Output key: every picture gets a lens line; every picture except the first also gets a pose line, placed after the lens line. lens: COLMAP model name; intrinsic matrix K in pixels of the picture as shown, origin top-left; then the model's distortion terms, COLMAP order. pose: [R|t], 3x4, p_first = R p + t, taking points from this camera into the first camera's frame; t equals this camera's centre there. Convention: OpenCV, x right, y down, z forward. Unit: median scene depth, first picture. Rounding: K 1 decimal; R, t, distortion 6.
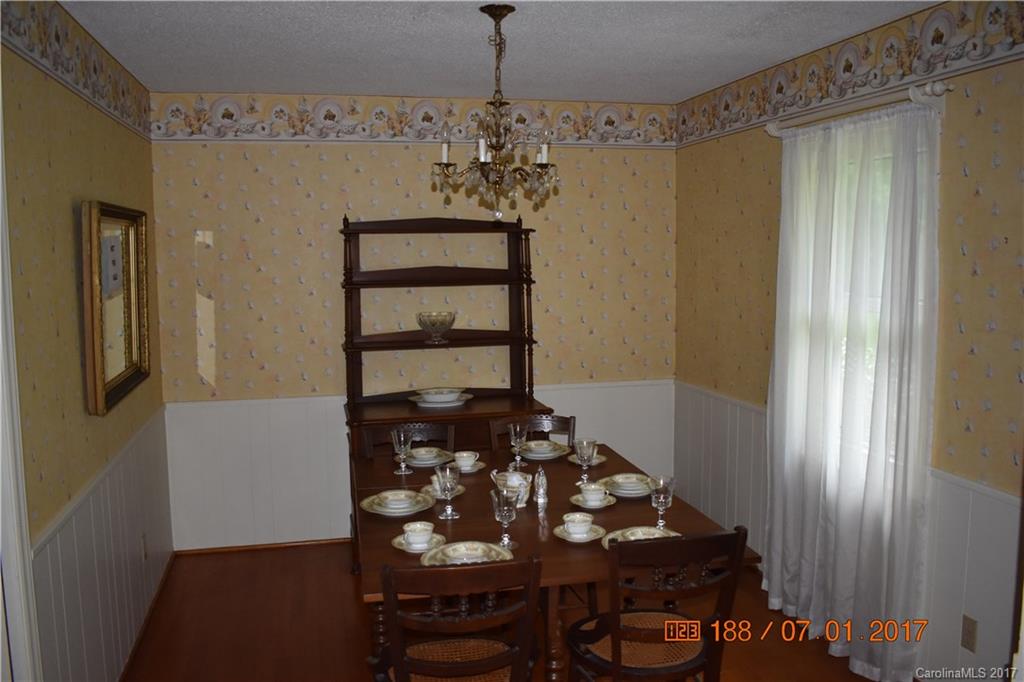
lens RADIAL K [[863.2, 0, 515.6], [0, 863.2, 337.7], [0, 0, 1]] dist [-0.081943, 0.007306]
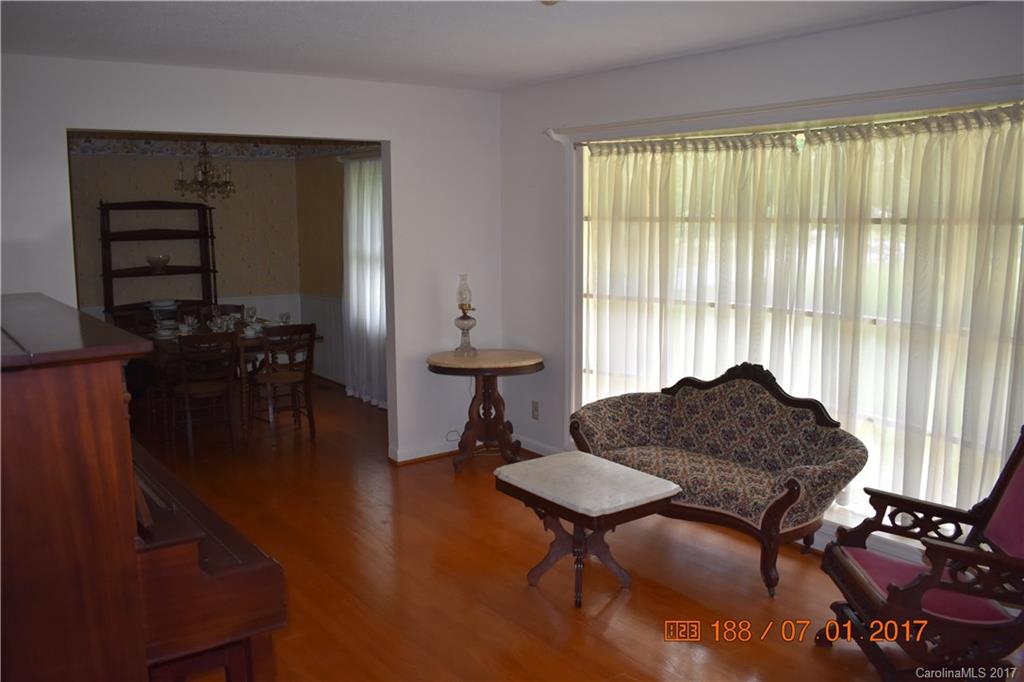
lens RADIAL K [[863.2, 0, 515.6], [0, 863.2, 337.7], [0, 0, 1]] dist [-0.081943, 0.007306]
pose [[0.920789, -0.049022, 0.386969, -0.099715], [0.033779, 0.998366, 0.046097, 0.081862], [-0.388597, -0.029374, 0.920940, -0.863830]]
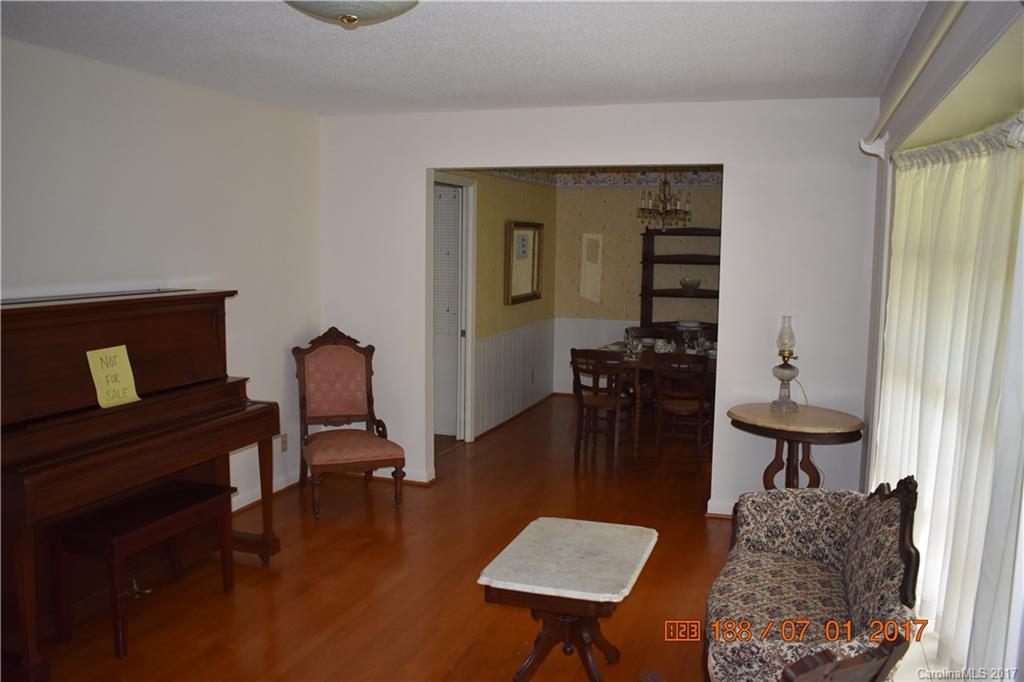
lens RADIAL K [[863.2, 0, 515.6], [0, 863.2, 337.7], [0, 0, 1]] dist [-0.081943, 0.007306]
pose [[0.844723, 0.082305, -0.528838, 0.575221], [-0.076676, 0.996522, 0.032615, 0.064335], [0.529683, 0.012998, 0.848096, -0.757063]]
